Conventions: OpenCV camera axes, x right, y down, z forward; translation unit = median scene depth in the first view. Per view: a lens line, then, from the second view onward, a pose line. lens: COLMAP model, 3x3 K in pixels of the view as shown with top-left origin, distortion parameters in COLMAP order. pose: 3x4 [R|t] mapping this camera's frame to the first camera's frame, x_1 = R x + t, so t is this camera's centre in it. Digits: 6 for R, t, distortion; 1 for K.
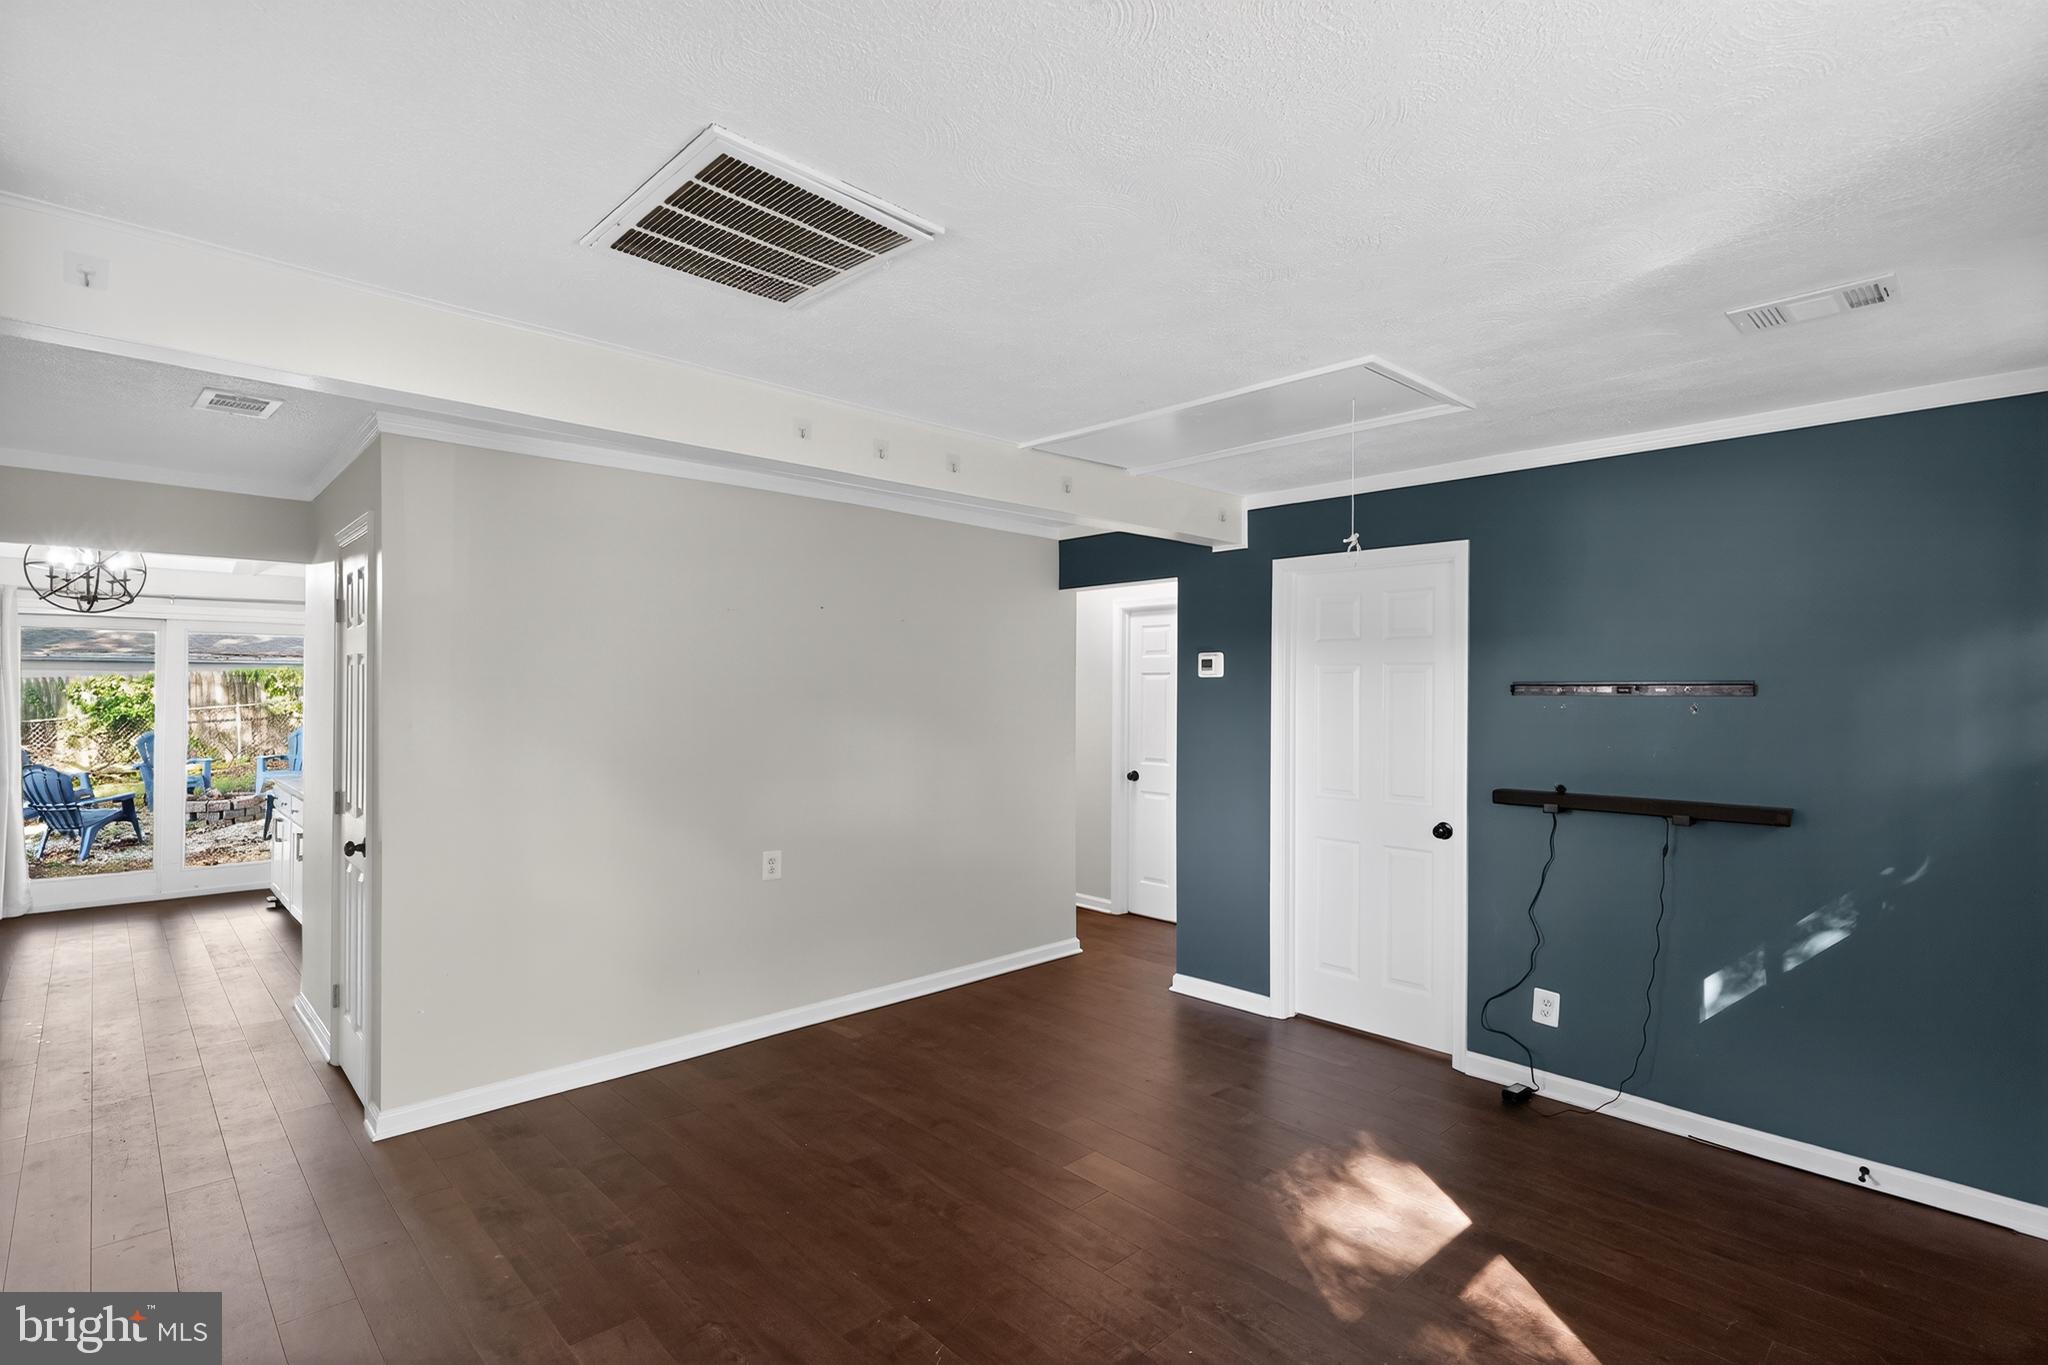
lens RADIAL K [[990.7, 0, 1034.3], [0, 990.7, 687.3], [0, 0, 1]] dist [-0.002215, -0.000657]
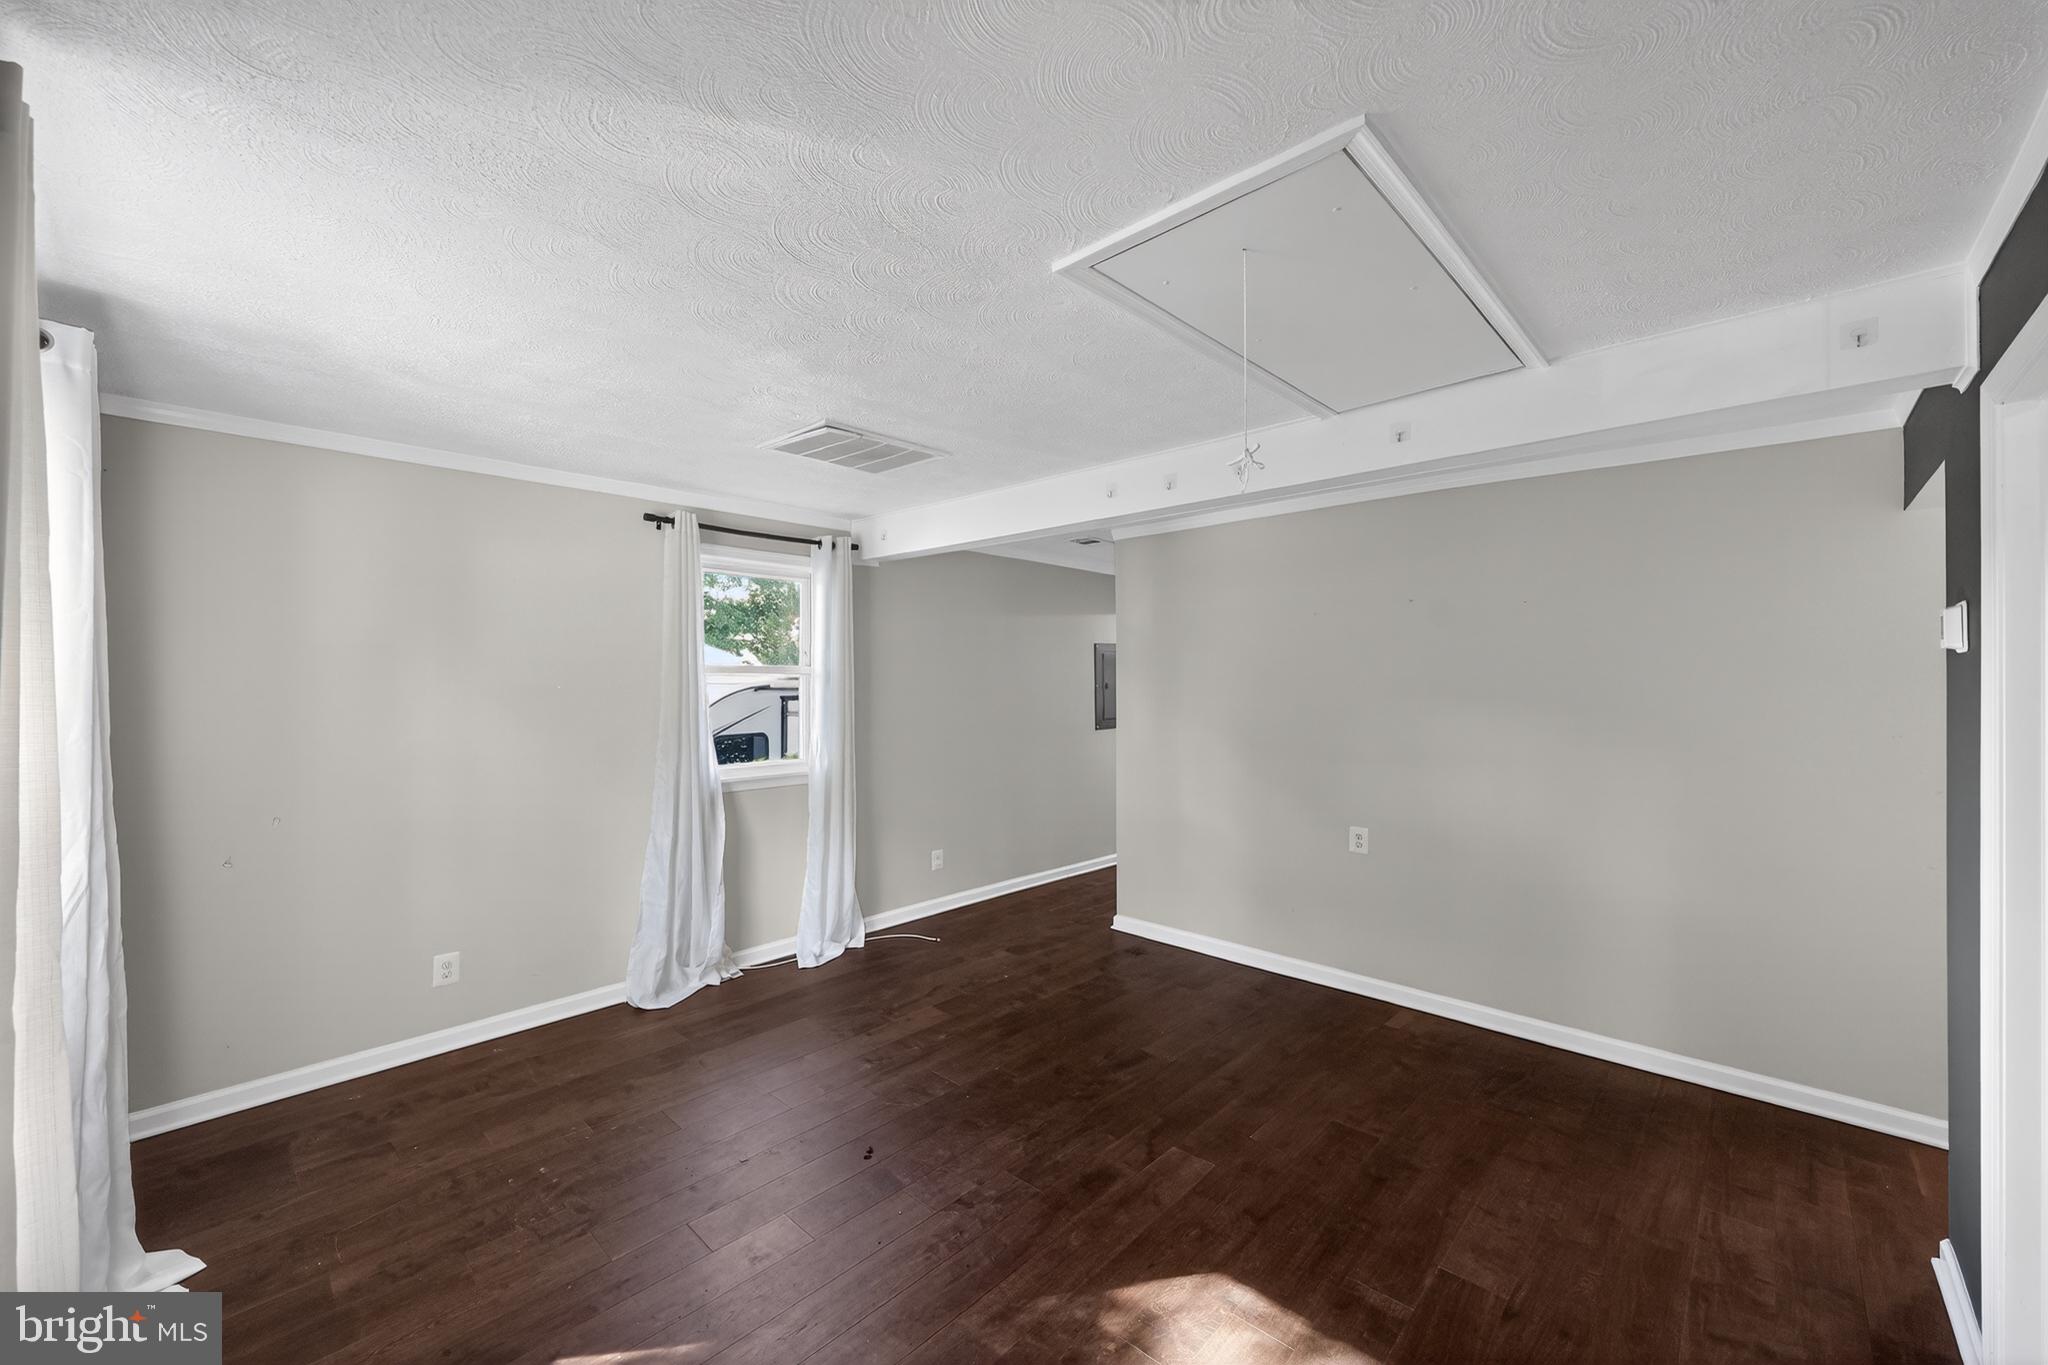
lens RADIAL K [[803.3, 0, 1018.0], [0, 803.3, 675.7], [0, 0, 1]] dist [-0.007402, -0.000245]
pose [[0.030164, -0.011919, -0.999474, 0.711316], [-0.000771, 0.999928, -0.011948, 0.008020], [0.999545, 0.001131, 0.030153, 0.678581]]
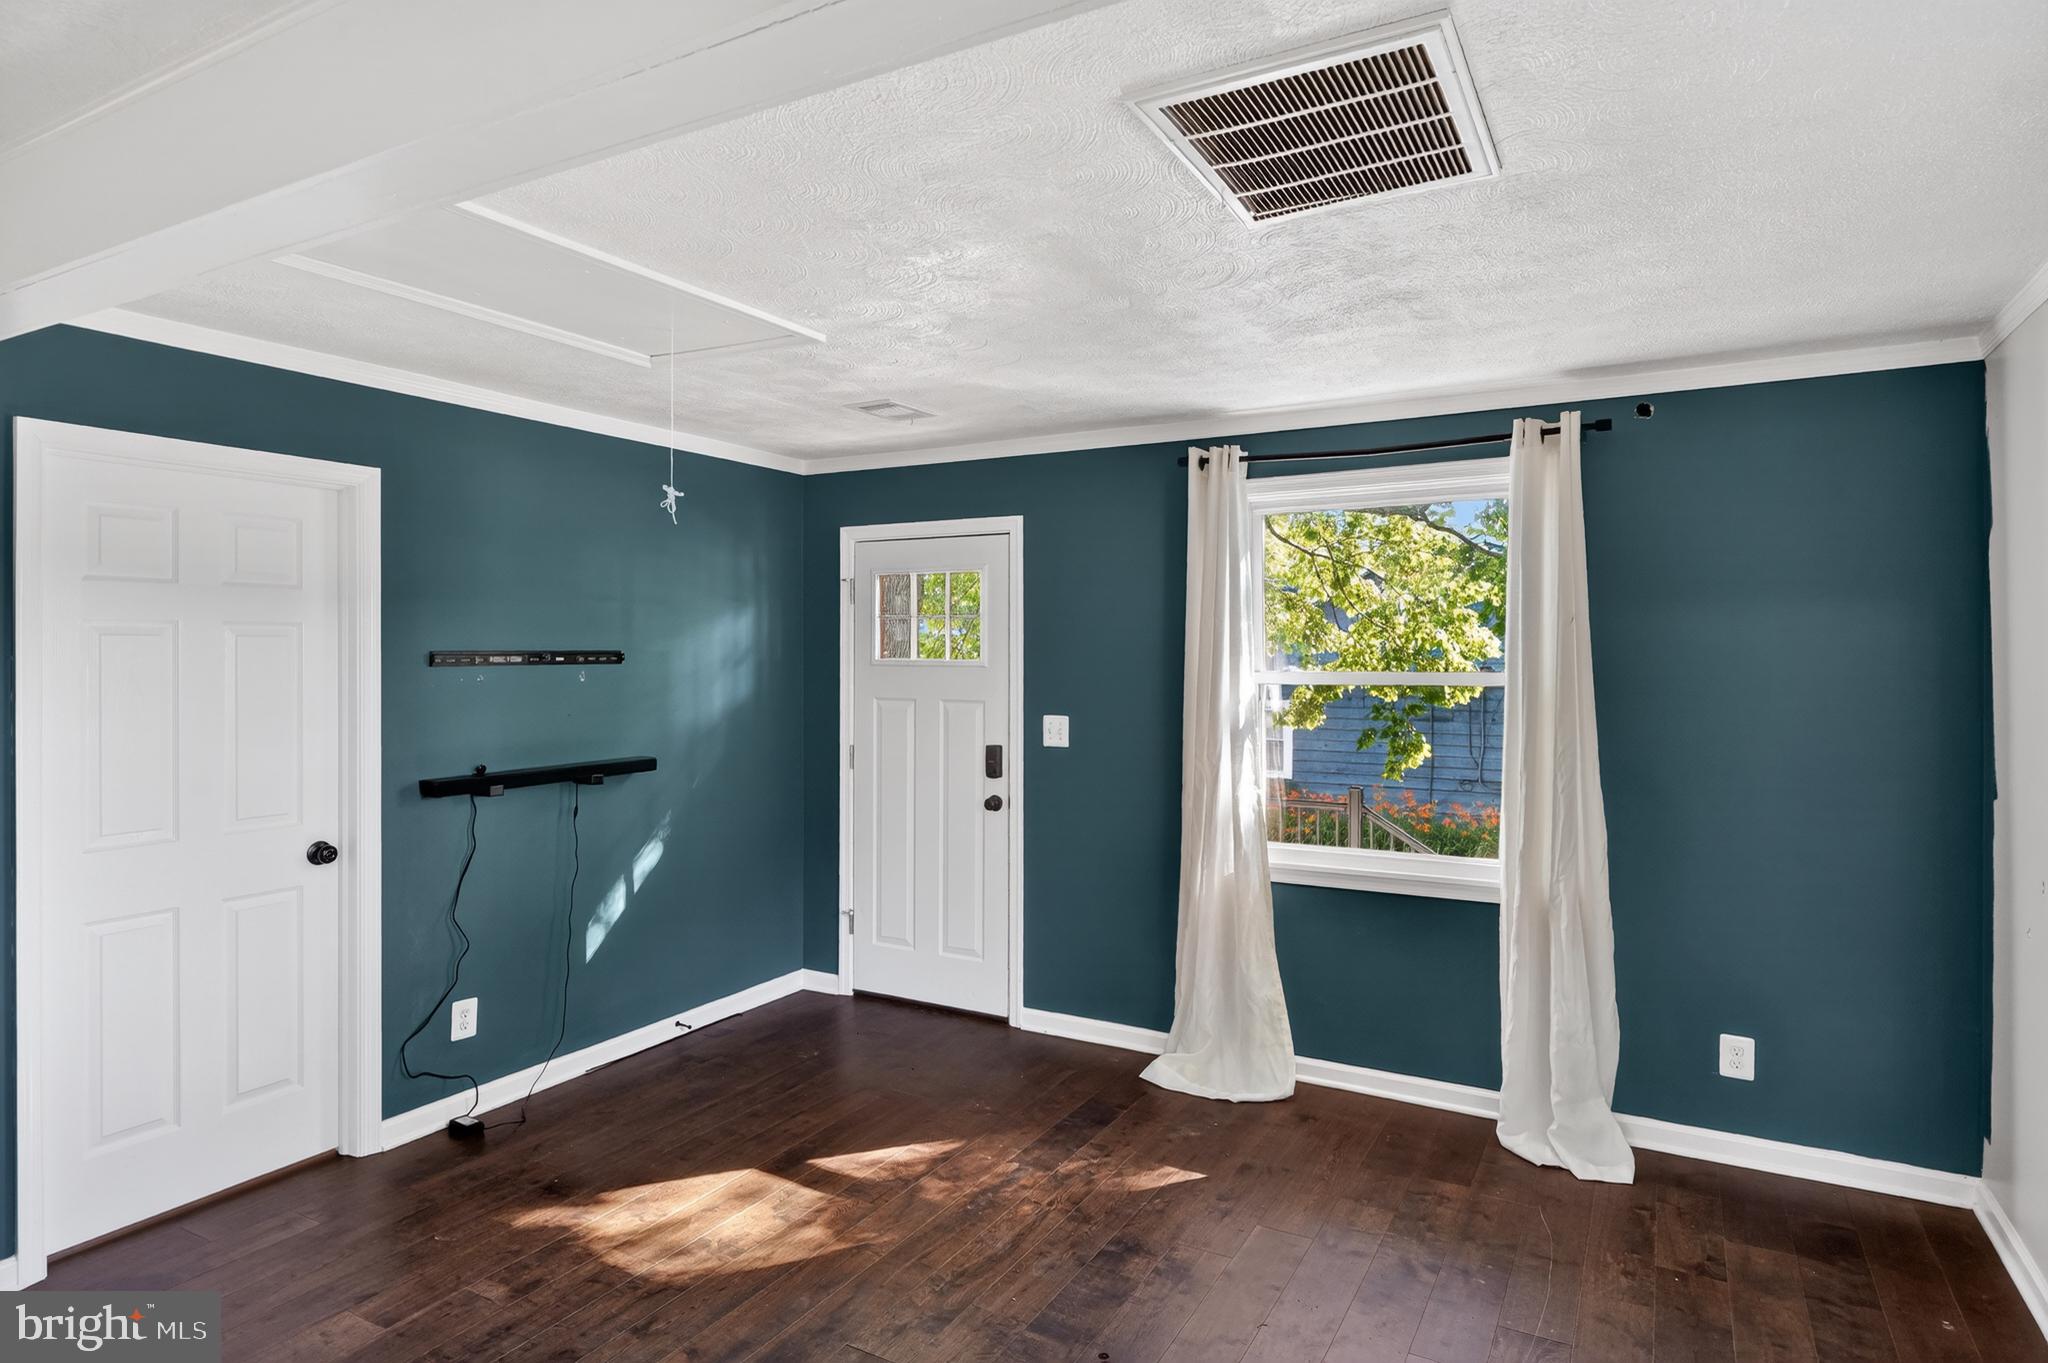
lens RADIAL K [[1122.4, 0, 1054.9], [0, 1122.4, 649.7], [0, 0, 1]] dist [0.000328, -0.000753]
pose [[-0.294736, -0.006366, 0.955558, -0.599730], [-0.001713, 0.999980, 0.006134, -0.014112], [-0.955577, 0.000171, -0.294741, 0.795086]]
